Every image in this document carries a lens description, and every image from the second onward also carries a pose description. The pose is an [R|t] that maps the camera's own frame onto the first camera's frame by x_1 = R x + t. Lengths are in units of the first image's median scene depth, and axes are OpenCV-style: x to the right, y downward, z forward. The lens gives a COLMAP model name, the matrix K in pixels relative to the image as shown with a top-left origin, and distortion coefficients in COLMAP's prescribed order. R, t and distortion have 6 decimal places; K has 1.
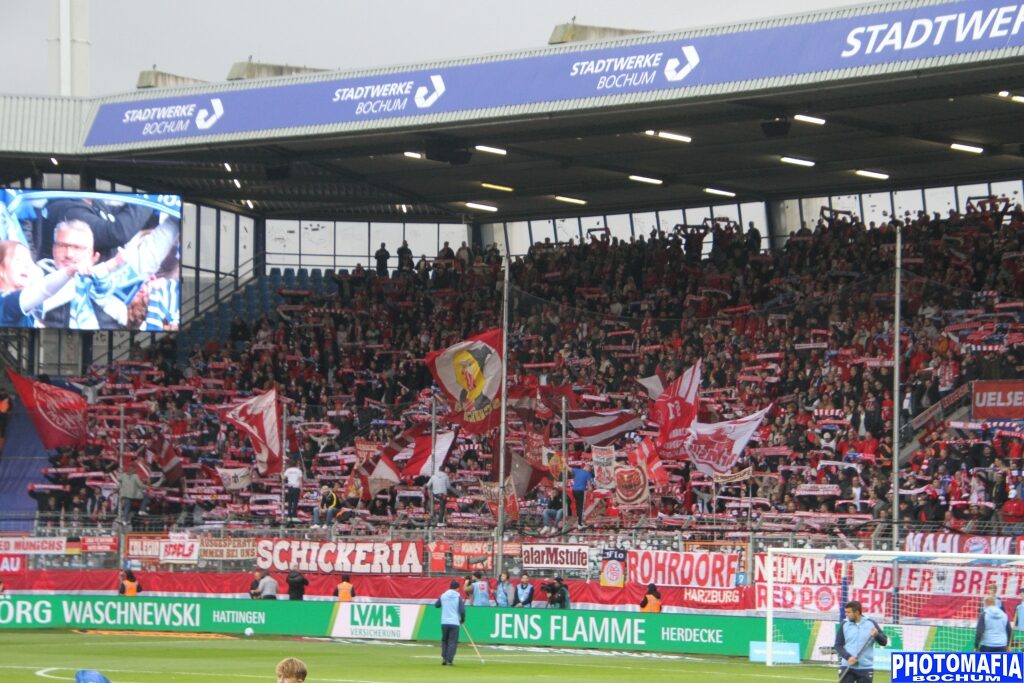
lens RADIAL K [[3308.9, 0, 518.1], [0, 3308.9, 402.9], [0, 0, 1]] dist [1.017062, 2.695699]
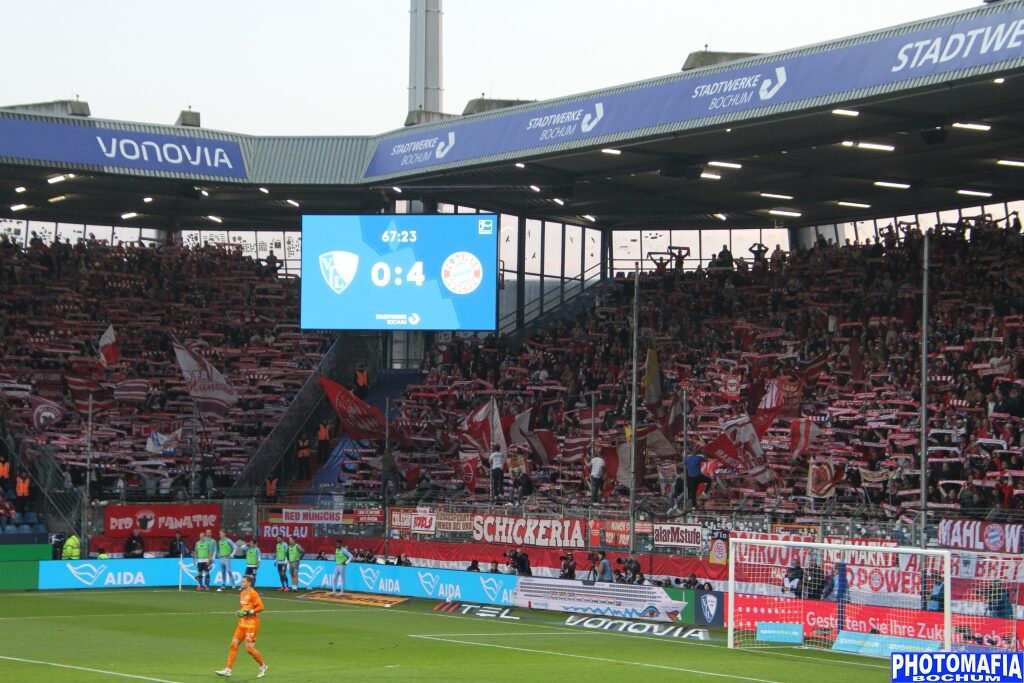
lens RADIAL K [[2698.9, 0, 513.6], [0, 2698.9, 394.7], [0, 0, 1]] dist [0.767574, 1.169592]
pose [[0.966710, -0.008814, -0.255723, 0.177989], [0.011205, 0.999906, 0.007895, -0.007658], [0.255630, -0.010497, 0.966718, 0.108023]]
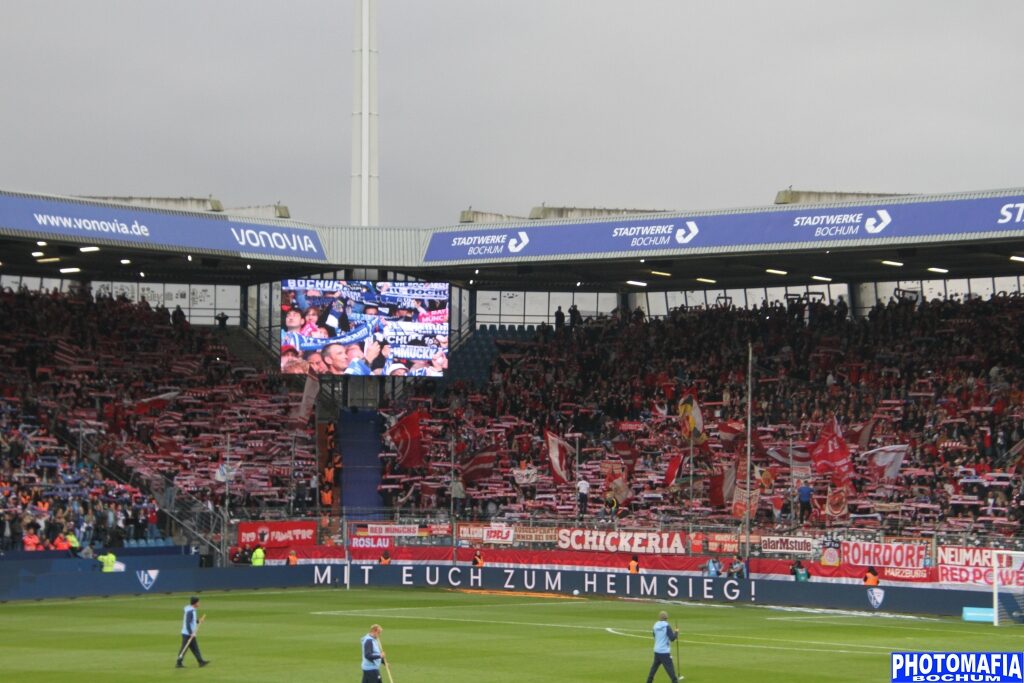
lens RADIAL K [[2794.3, 0, 514.1], [0, 2794.3, 391.8], [0, 0, 1]] dist [0.784696, 1.252878]
pose [[0.998135, -0.003260, 0.060950, -0.178635], [0.002359, 0.999887, 0.014841, -0.039836], [-0.060992, -0.014670, 0.998030, -0.254022]]
